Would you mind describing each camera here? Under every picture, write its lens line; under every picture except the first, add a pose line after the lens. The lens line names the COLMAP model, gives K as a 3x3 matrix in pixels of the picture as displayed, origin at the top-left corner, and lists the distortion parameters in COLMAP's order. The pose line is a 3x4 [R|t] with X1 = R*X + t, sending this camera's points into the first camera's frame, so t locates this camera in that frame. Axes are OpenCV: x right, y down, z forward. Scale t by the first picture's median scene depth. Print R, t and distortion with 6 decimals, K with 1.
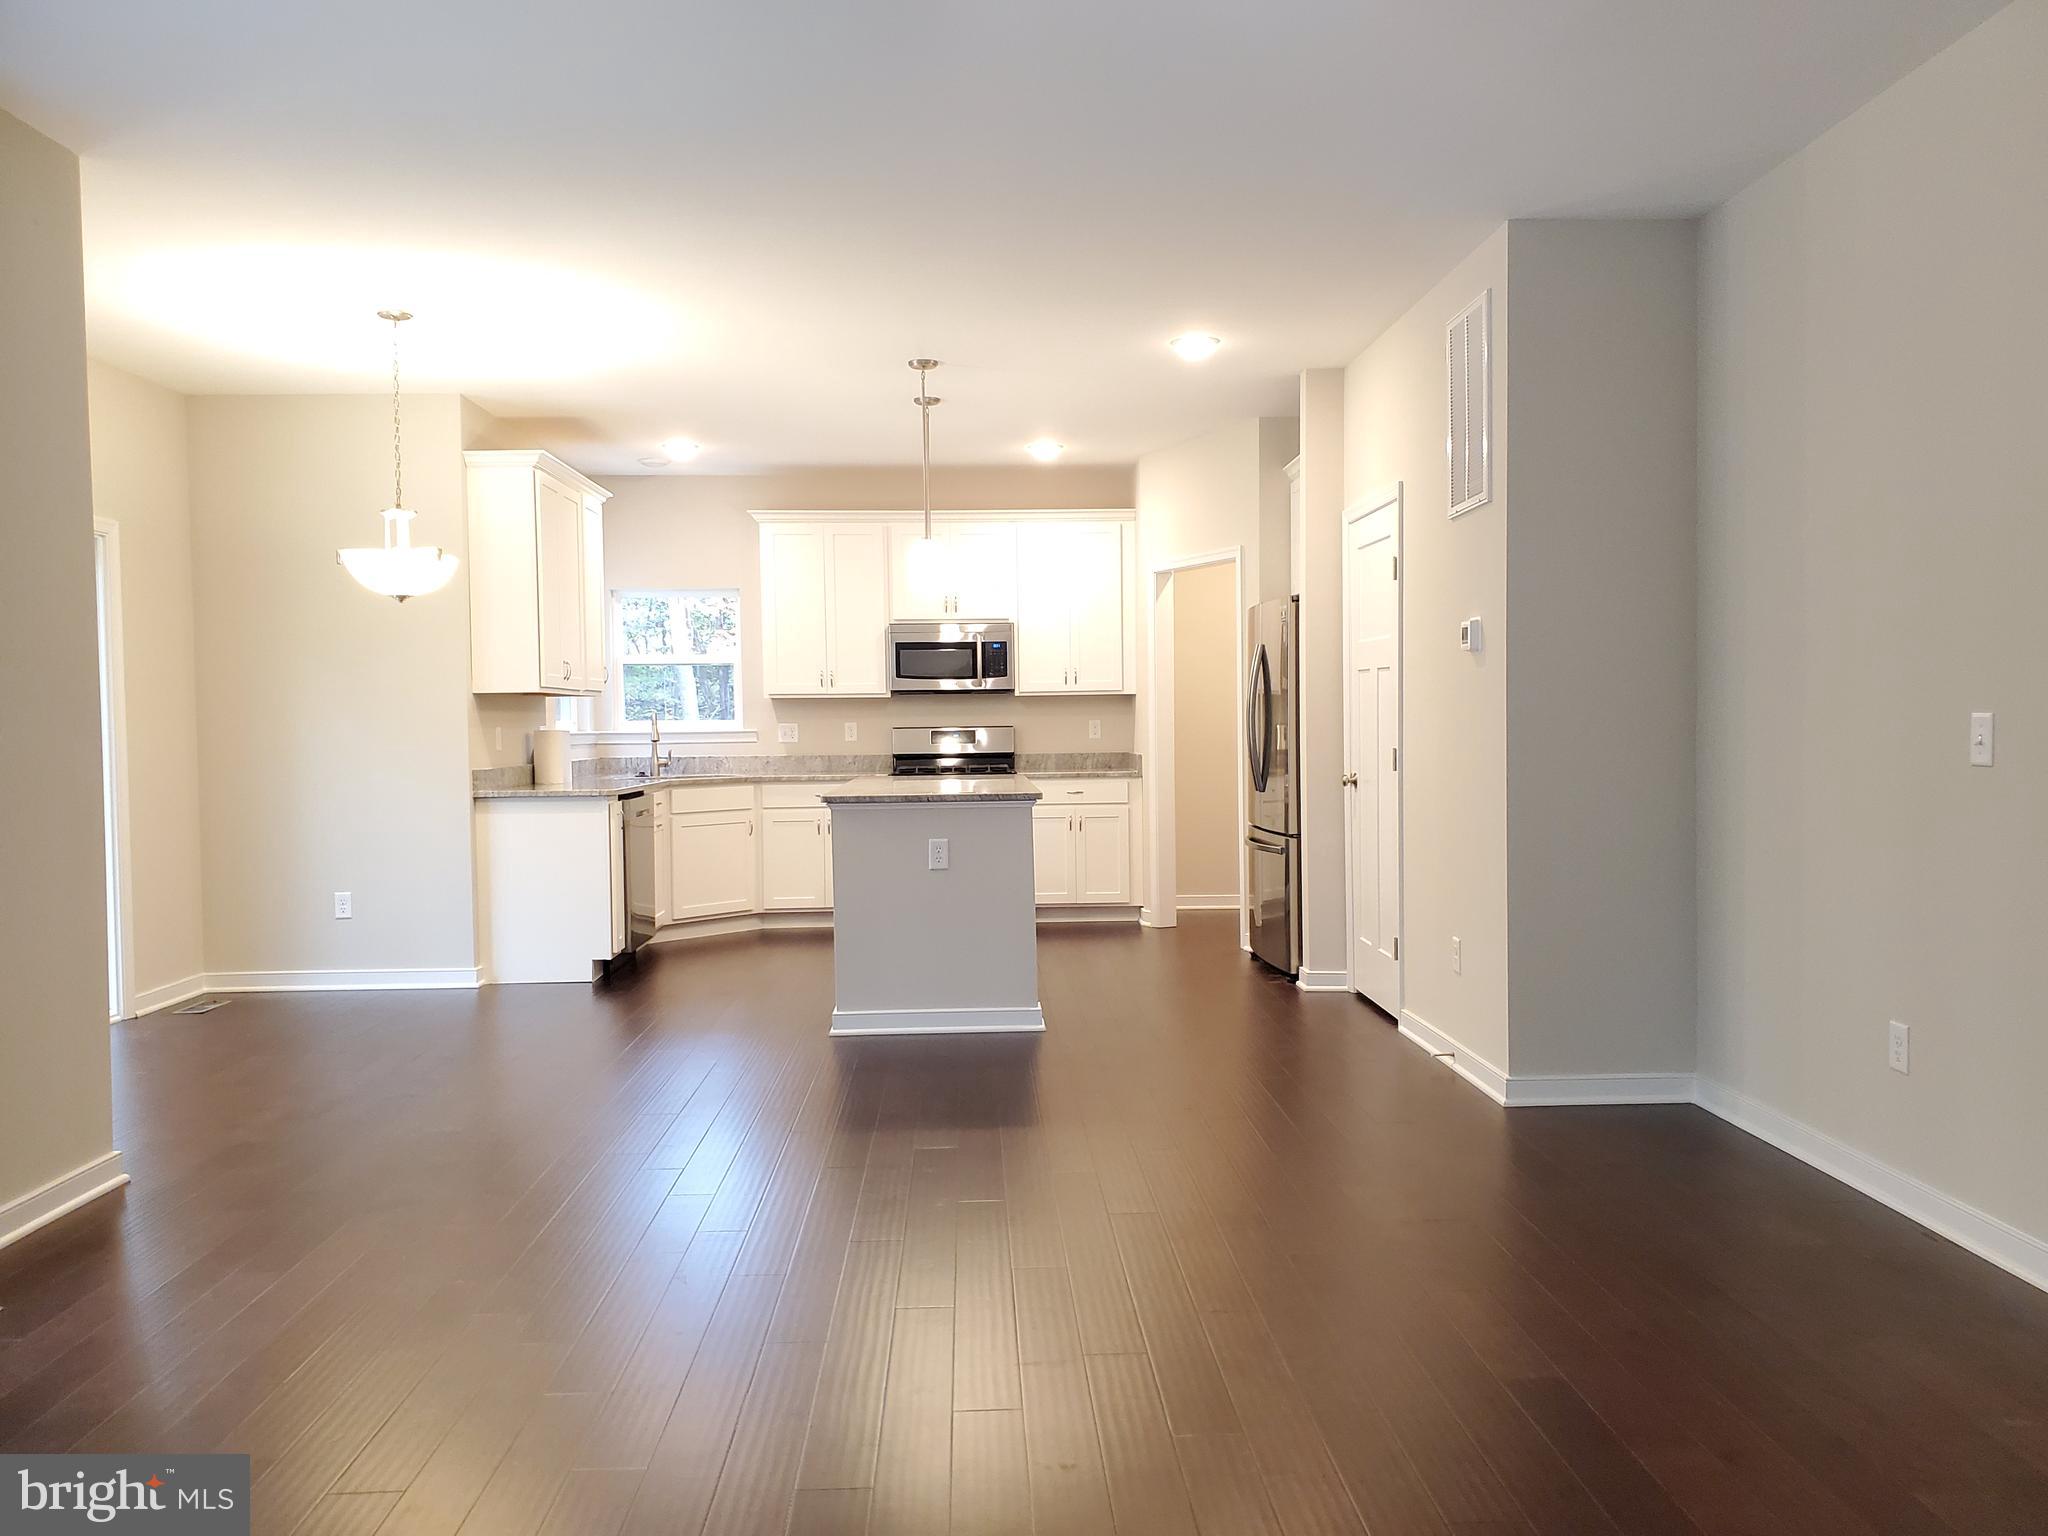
lens RADIAL K [[1531.5, 0, 1024.0], [0, 1531.5, 768.0], [0, 0, 1]] dist [0.082039, 0.000104]
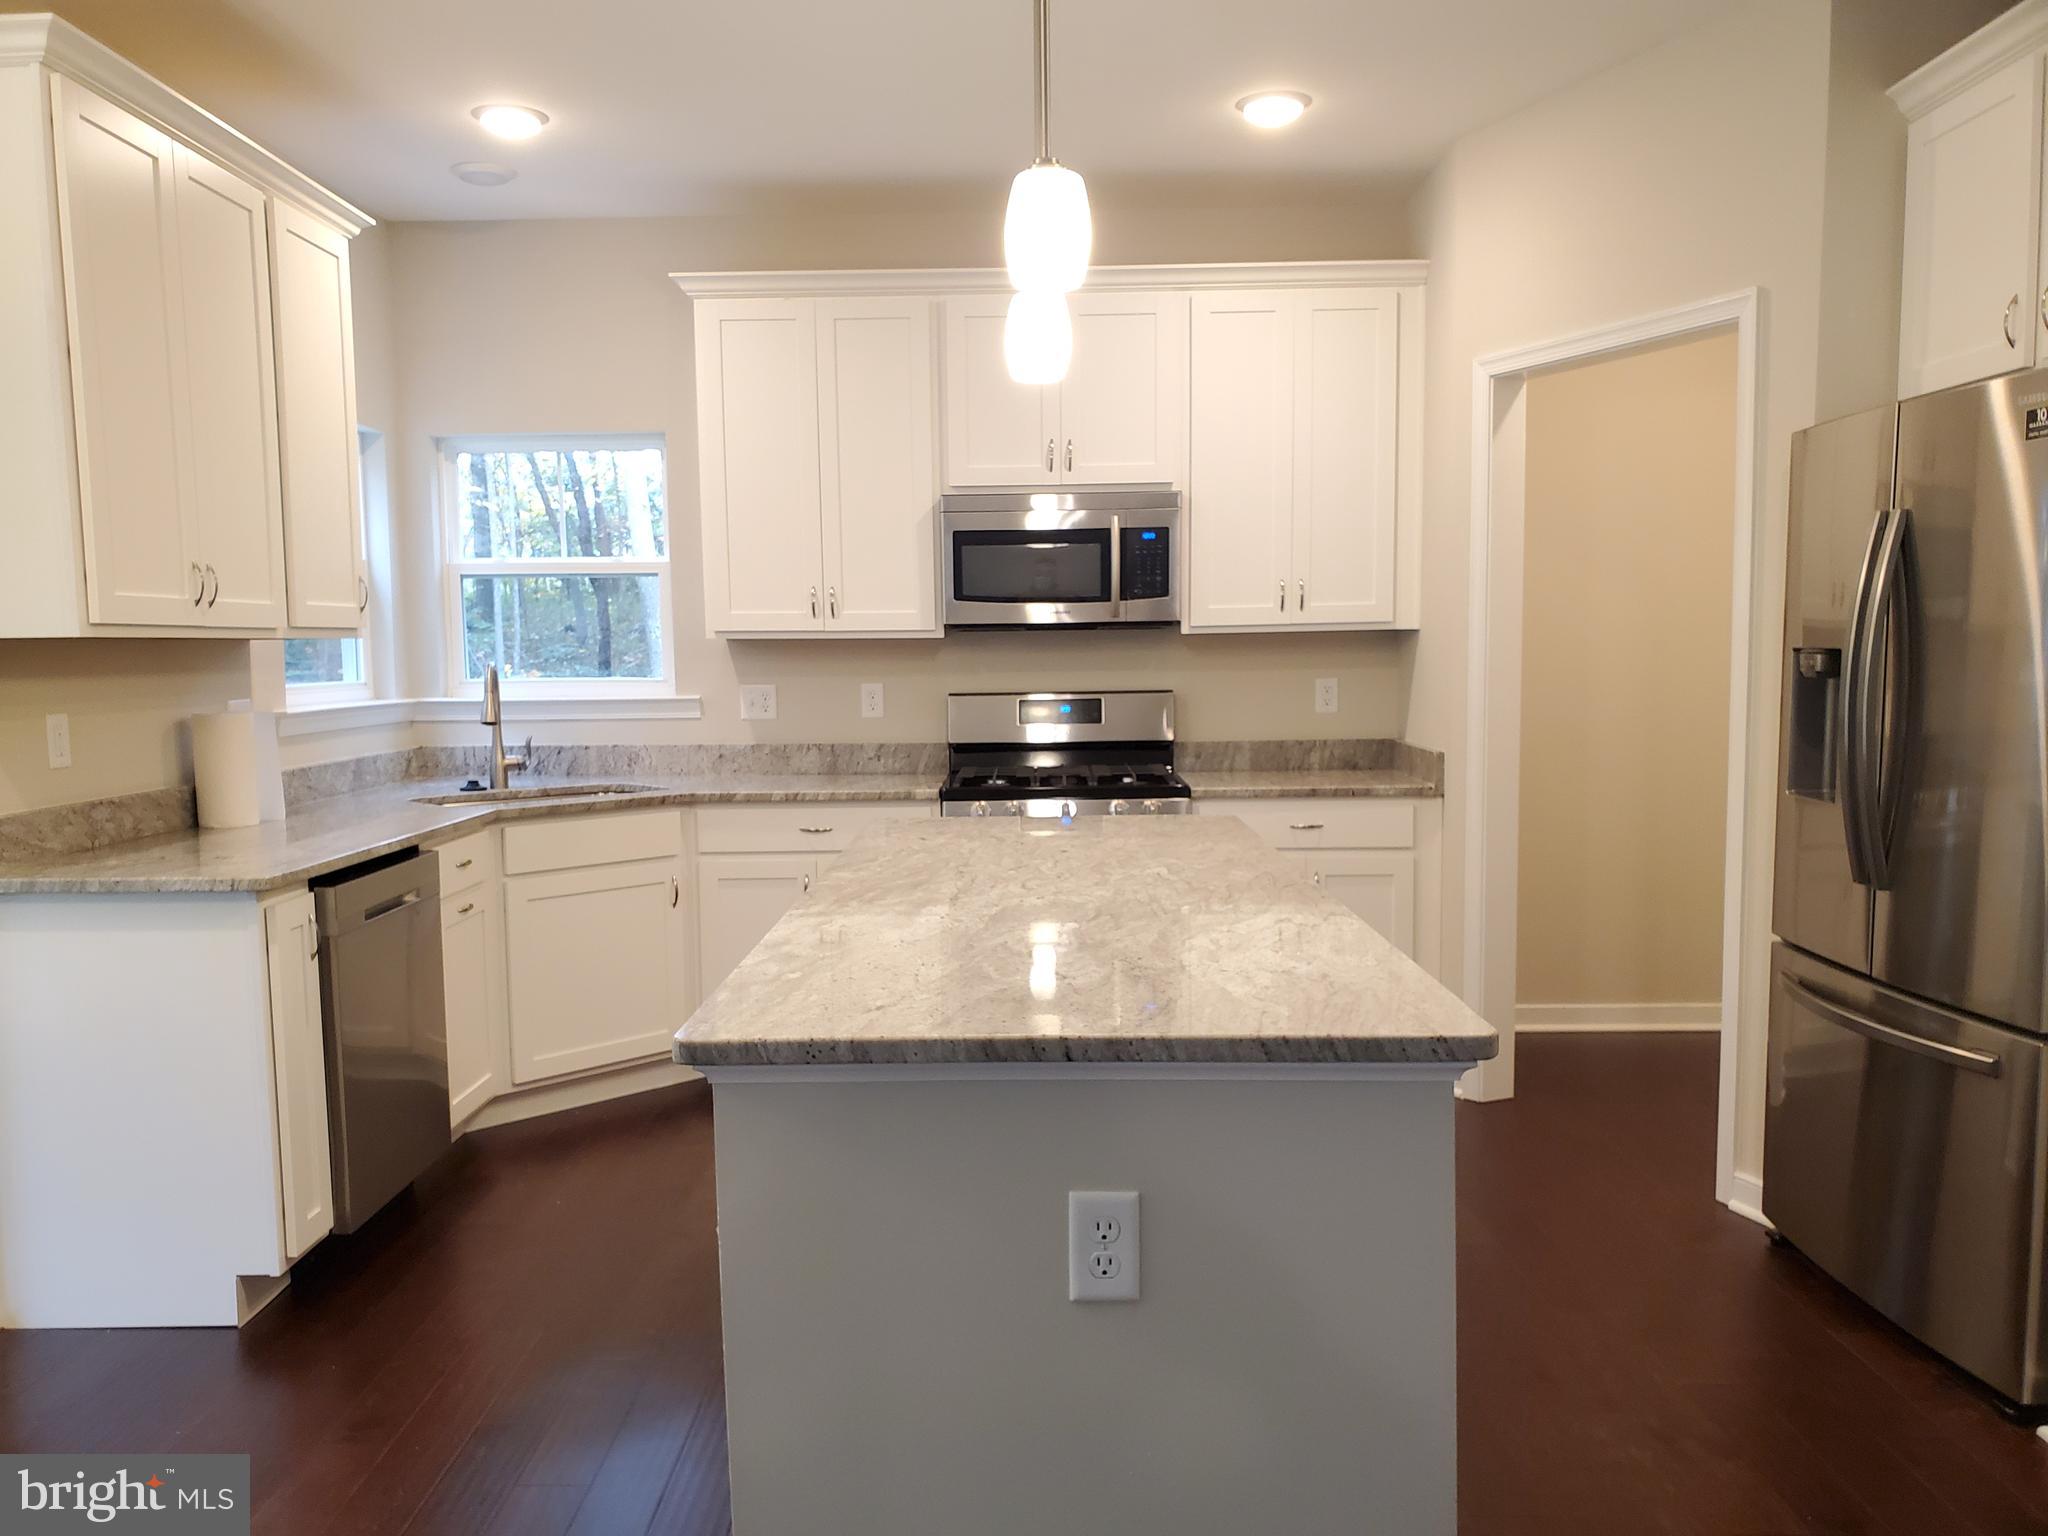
lens RADIAL K [[1584.4, 0, 986.3], [0, 1584.4, 807.4], [0, 0, 1]] dist [0.094166, -0.172301]
pose [[0.997880, 0.005663, -0.064838, -0.037095], [-0.001017, 0.997442, 0.071468, -0.026920], [0.065077, -0.071251, 0.995333, 0.456266]]
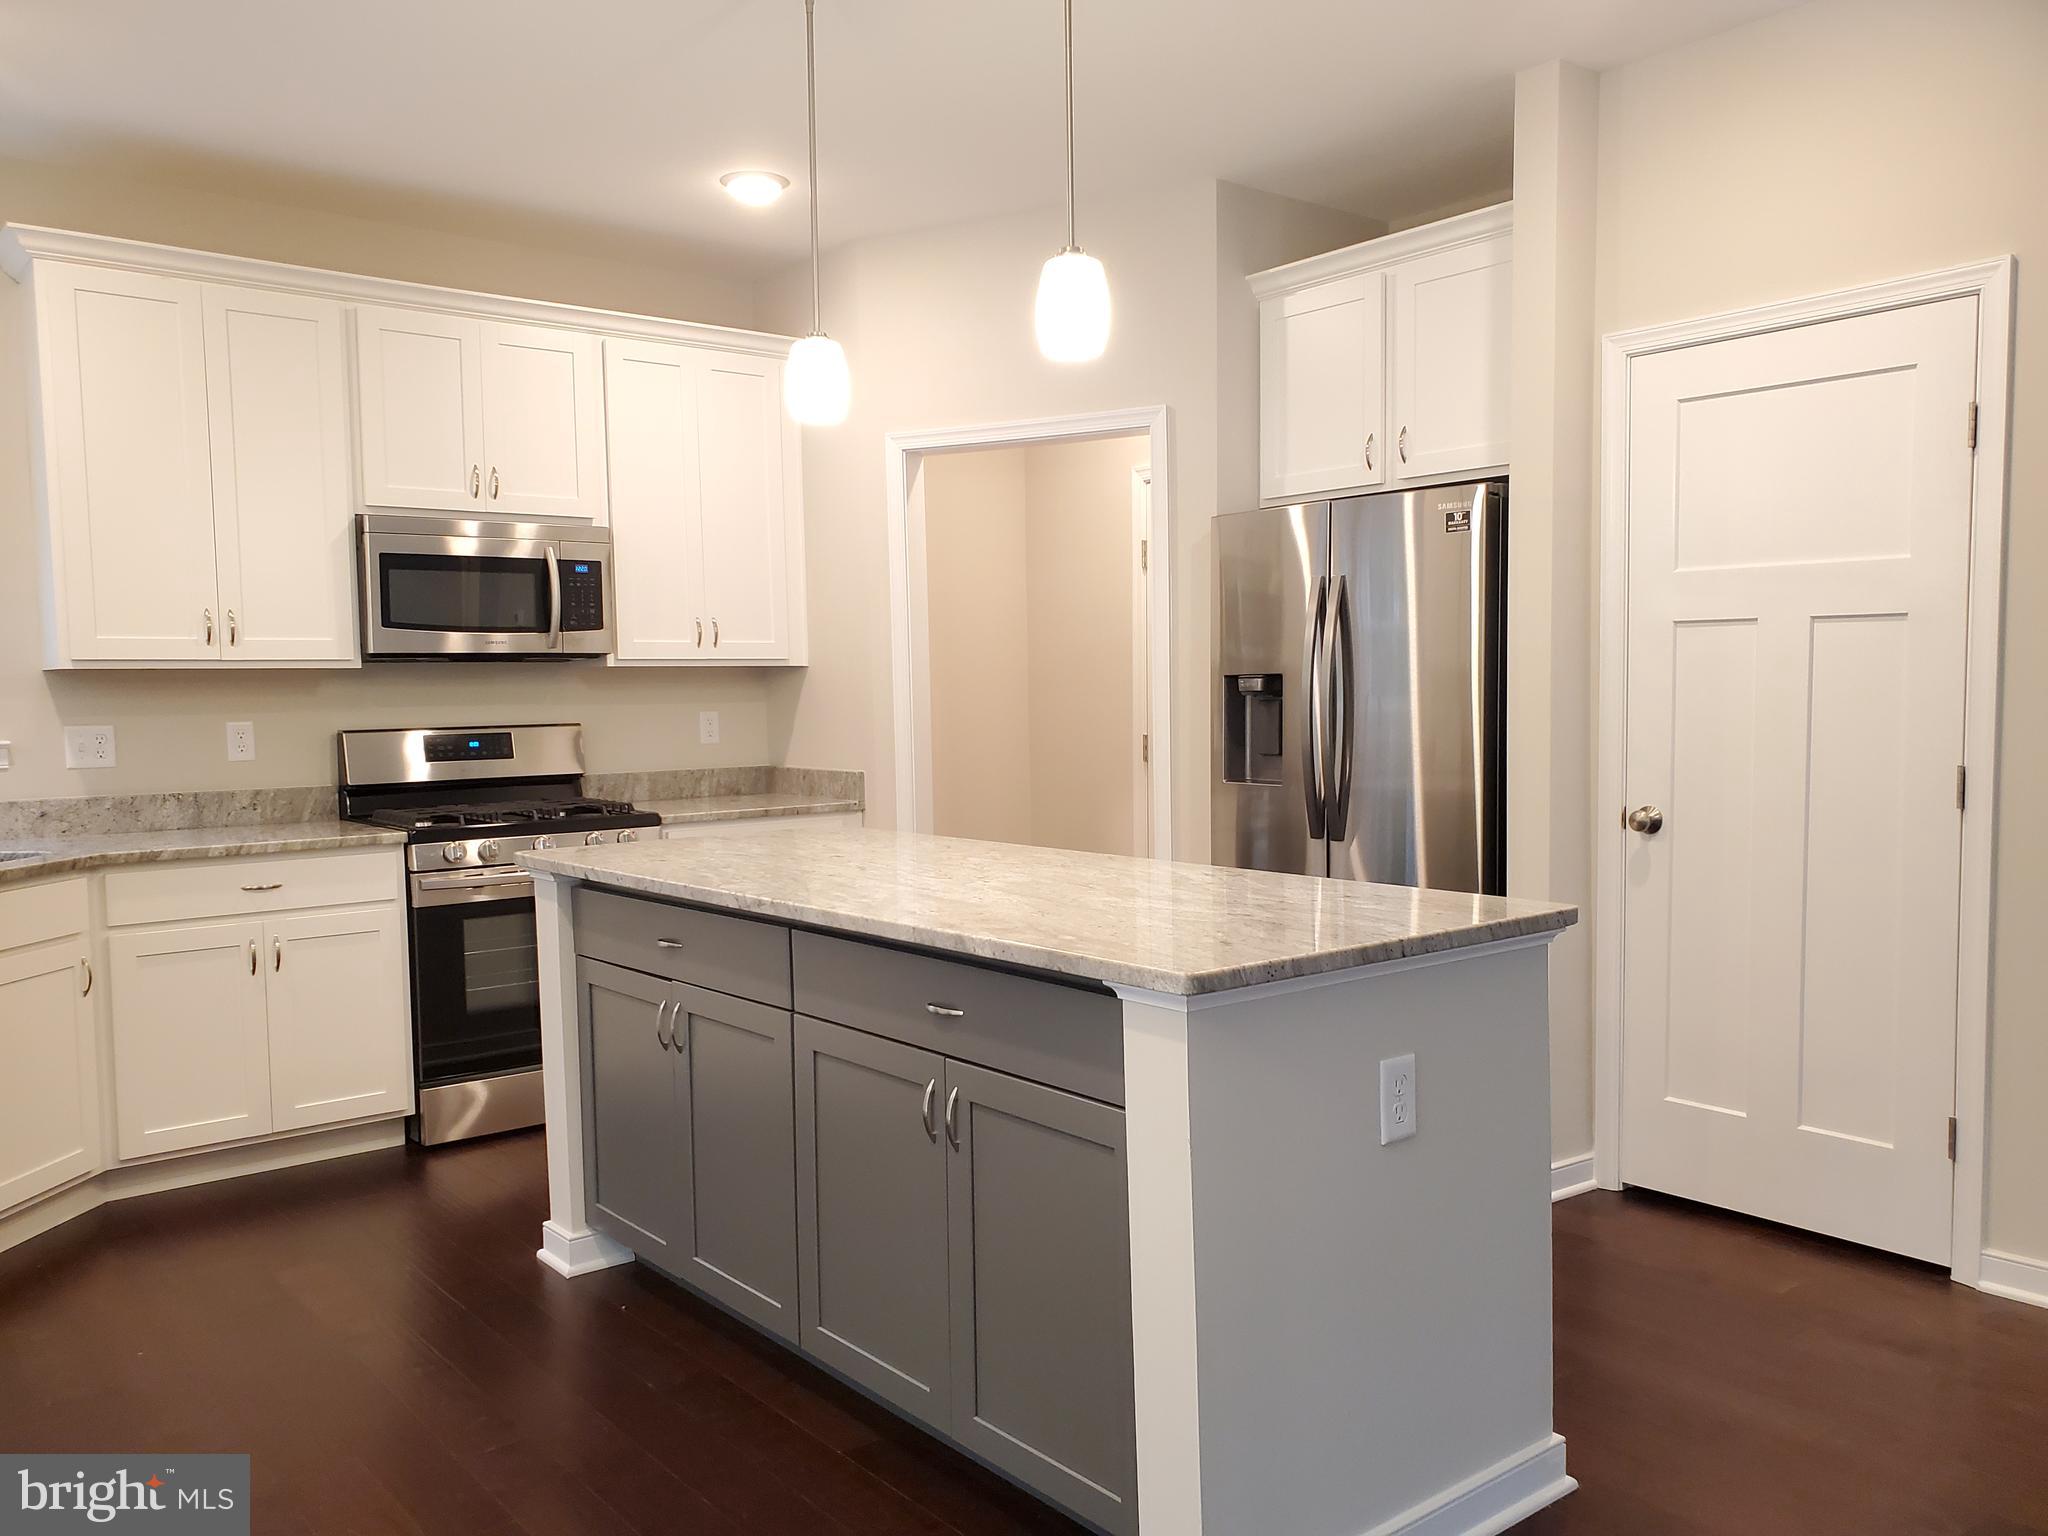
lens RADIAL K [[1608.8, 0, 1024.0], [0, 1608.8, 768.0], [0, 0, 1]] dist [0.008773, 0.000475]
pose [[0.795992, -0.032042, 0.604459, -0.229338], [0.025198, 0.999486, 0.019799, -0.019762], [-0.604783, -0.000529, 0.796390, 0.476129]]
